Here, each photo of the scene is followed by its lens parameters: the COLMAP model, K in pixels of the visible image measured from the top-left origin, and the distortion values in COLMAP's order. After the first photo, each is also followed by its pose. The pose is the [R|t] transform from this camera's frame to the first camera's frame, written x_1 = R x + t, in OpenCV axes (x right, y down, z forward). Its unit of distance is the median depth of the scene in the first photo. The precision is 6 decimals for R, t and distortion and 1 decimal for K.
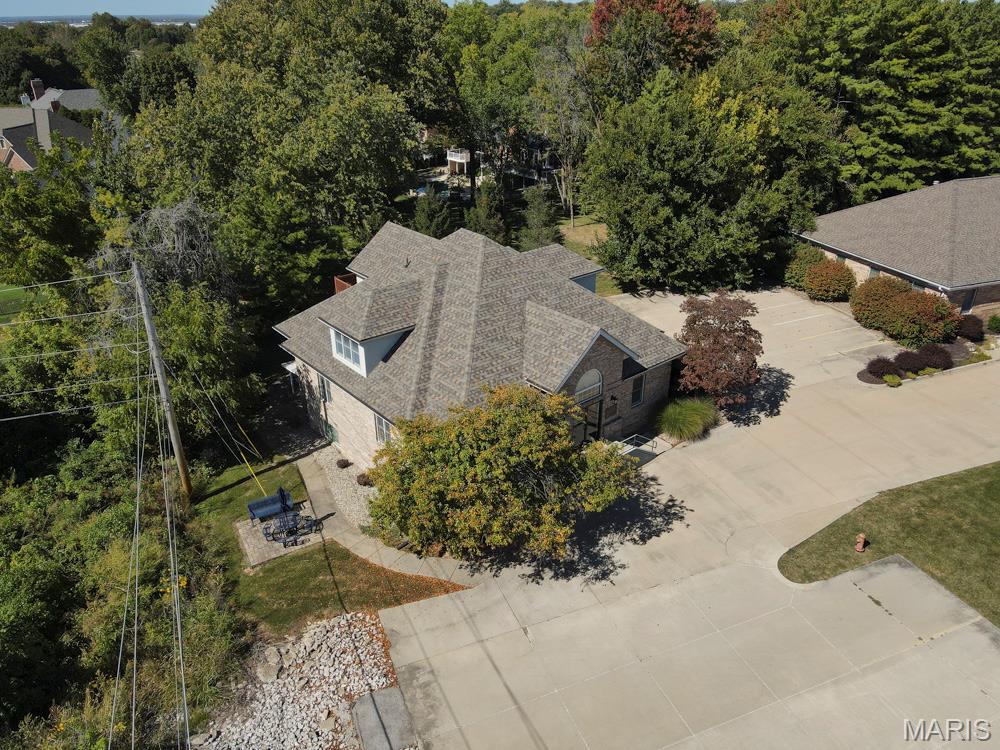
lens RADIAL K [[731.0, 0, 499.9], [0, 731.0, 379.1], [0, 0, 1]] dist [0.016866, 0.006068]
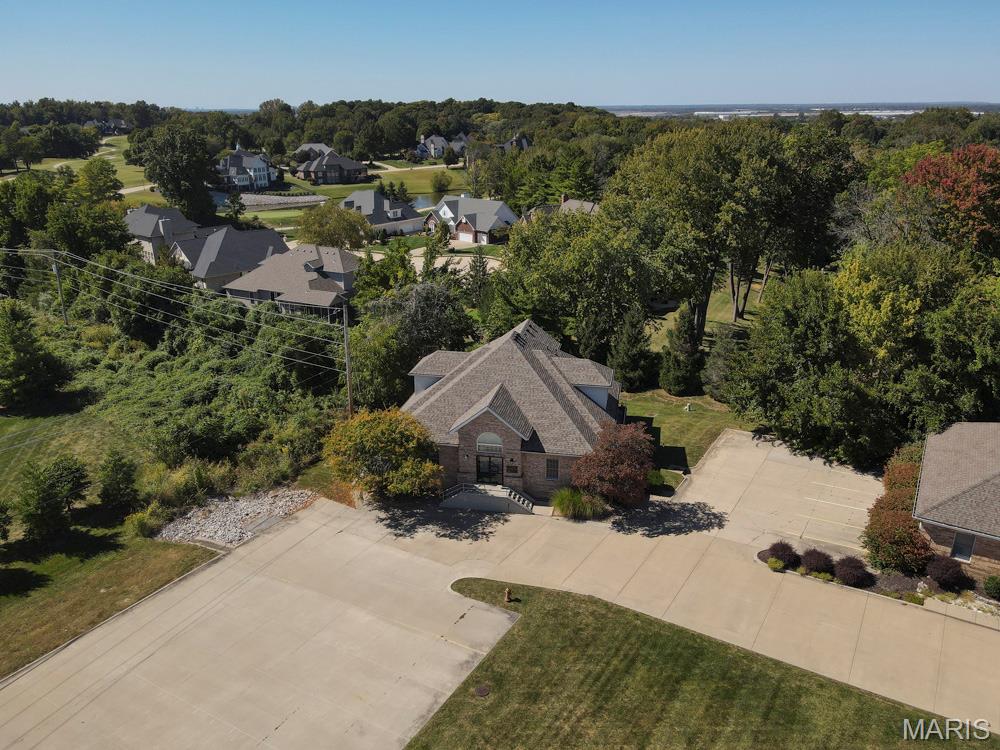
lens RADIAL K [[731.0, 0, 501.1], [0, 731.0, 378.1], [0, 0, 1]] dist [0.016866, 0.006068]
pose [[0.622252, 0.273850, -0.733354, 1.051868], [-0.345412, 0.936736, 0.056714, -0.182741], [0.702491, 0.218018, 0.677477, -0.041907]]
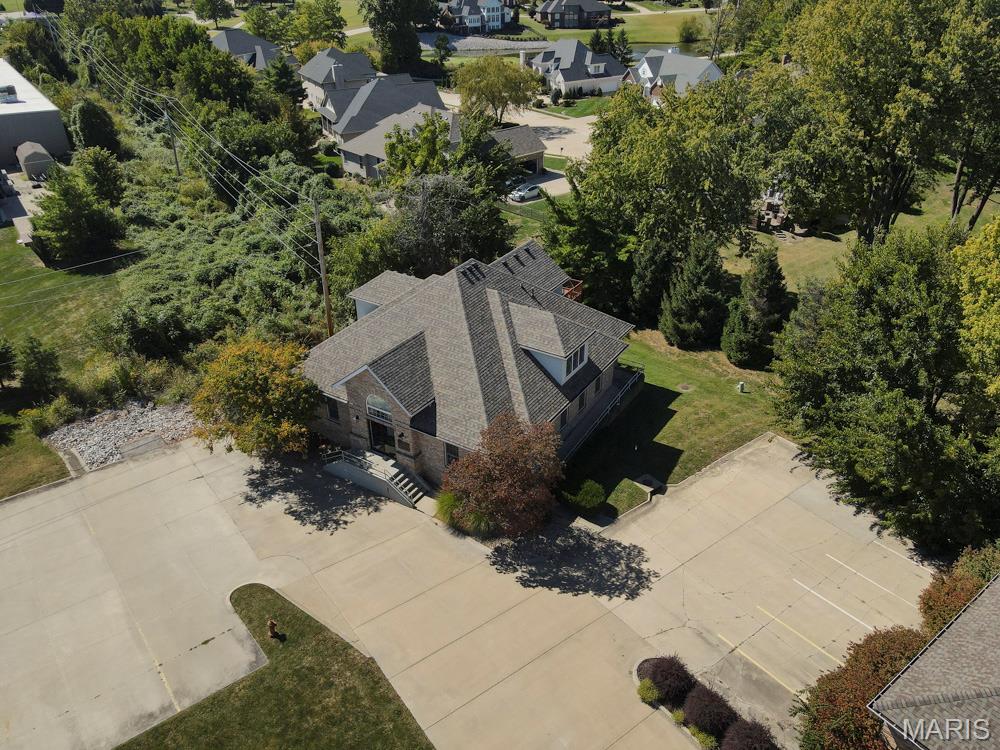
lens RADIAL K [[731.0, 0, 503.6], [0, 731.0, 376.4], [0, 0, 1]] dist [0.016866, 0.006068]
pose [[0.300052, 0.491277, -0.817689, 0.974810], [-0.417471, 0.838368, 0.350509, -0.460971], [0.857722, 0.236191, 0.456648, 0.532211]]
